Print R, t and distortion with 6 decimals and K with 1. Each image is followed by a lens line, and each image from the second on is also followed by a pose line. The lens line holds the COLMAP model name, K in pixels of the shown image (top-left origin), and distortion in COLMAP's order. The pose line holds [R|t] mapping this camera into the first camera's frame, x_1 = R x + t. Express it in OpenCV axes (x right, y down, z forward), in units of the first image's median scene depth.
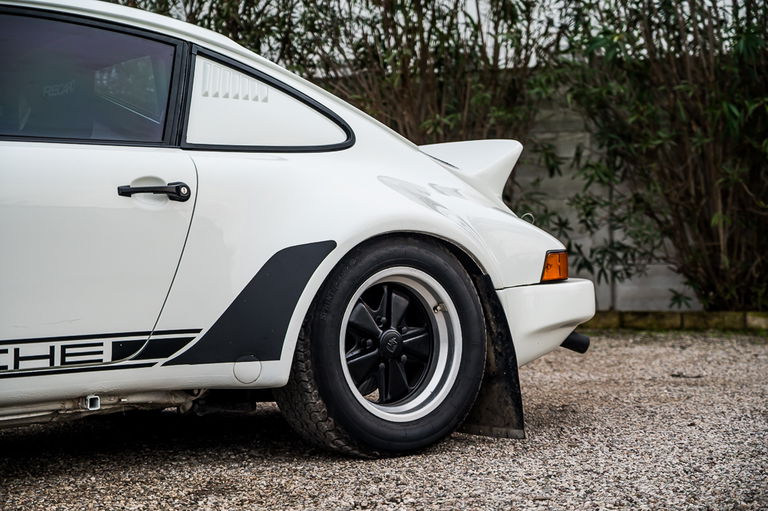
lens RADIAL K [[1596.6, 0, 388.7], [0, 1596.6, 256.2], [0, 0, 1]] dist [0.125641, 0.000000]
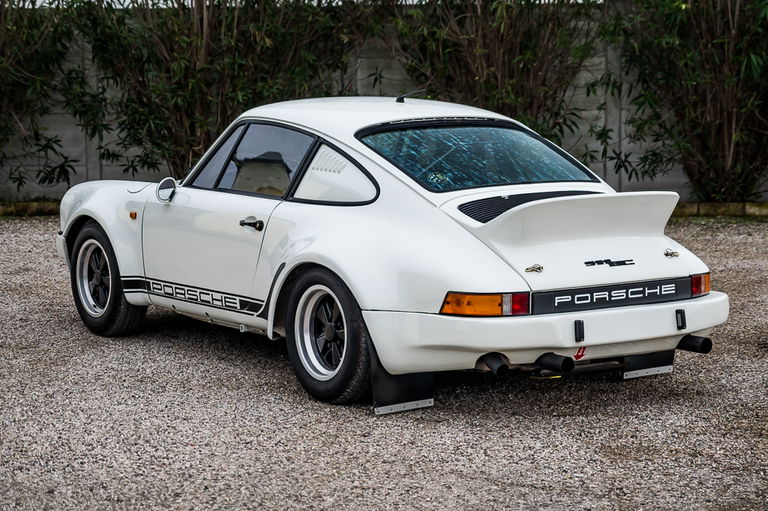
lens RADIAL K [[1906.7, 0, 353.6], [0, 1906.7, 278.1], [0, 0, 1]] dist [0.109865, 0.000000]
pose [[-0.066534, 0.144176, -0.987313, 2.044612], [0.000828, 0.989513, 0.144441, -0.298164], [0.997784, 0.008793, -0.065956, 1.252223]]
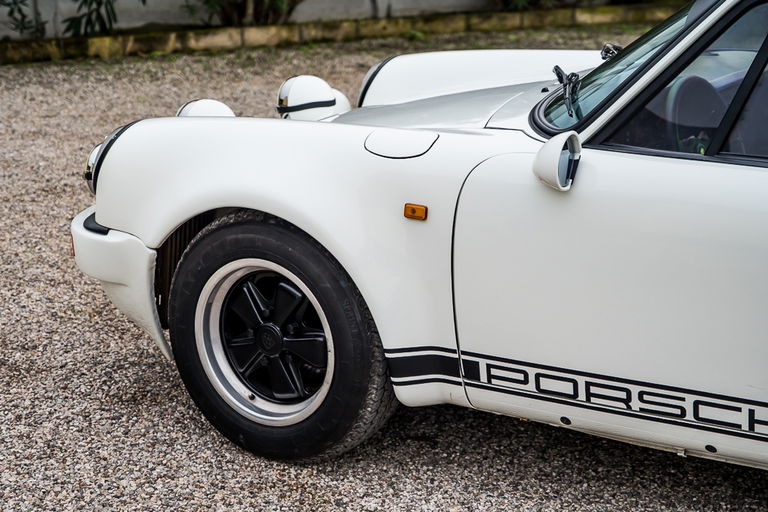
lens RADIAL K [[1704.0, 0, 380.9], [0, 1704.0, 257.1], [0, 0, 1]] dist [0.081447, 0.000000]
pose [[0.336359, 0.257650, -0.905803, 0.490146], [0.004616, 0.961384, 0.275173, -0.261642], [0.941722, -0.096739, 0.322181, 0.479327]]
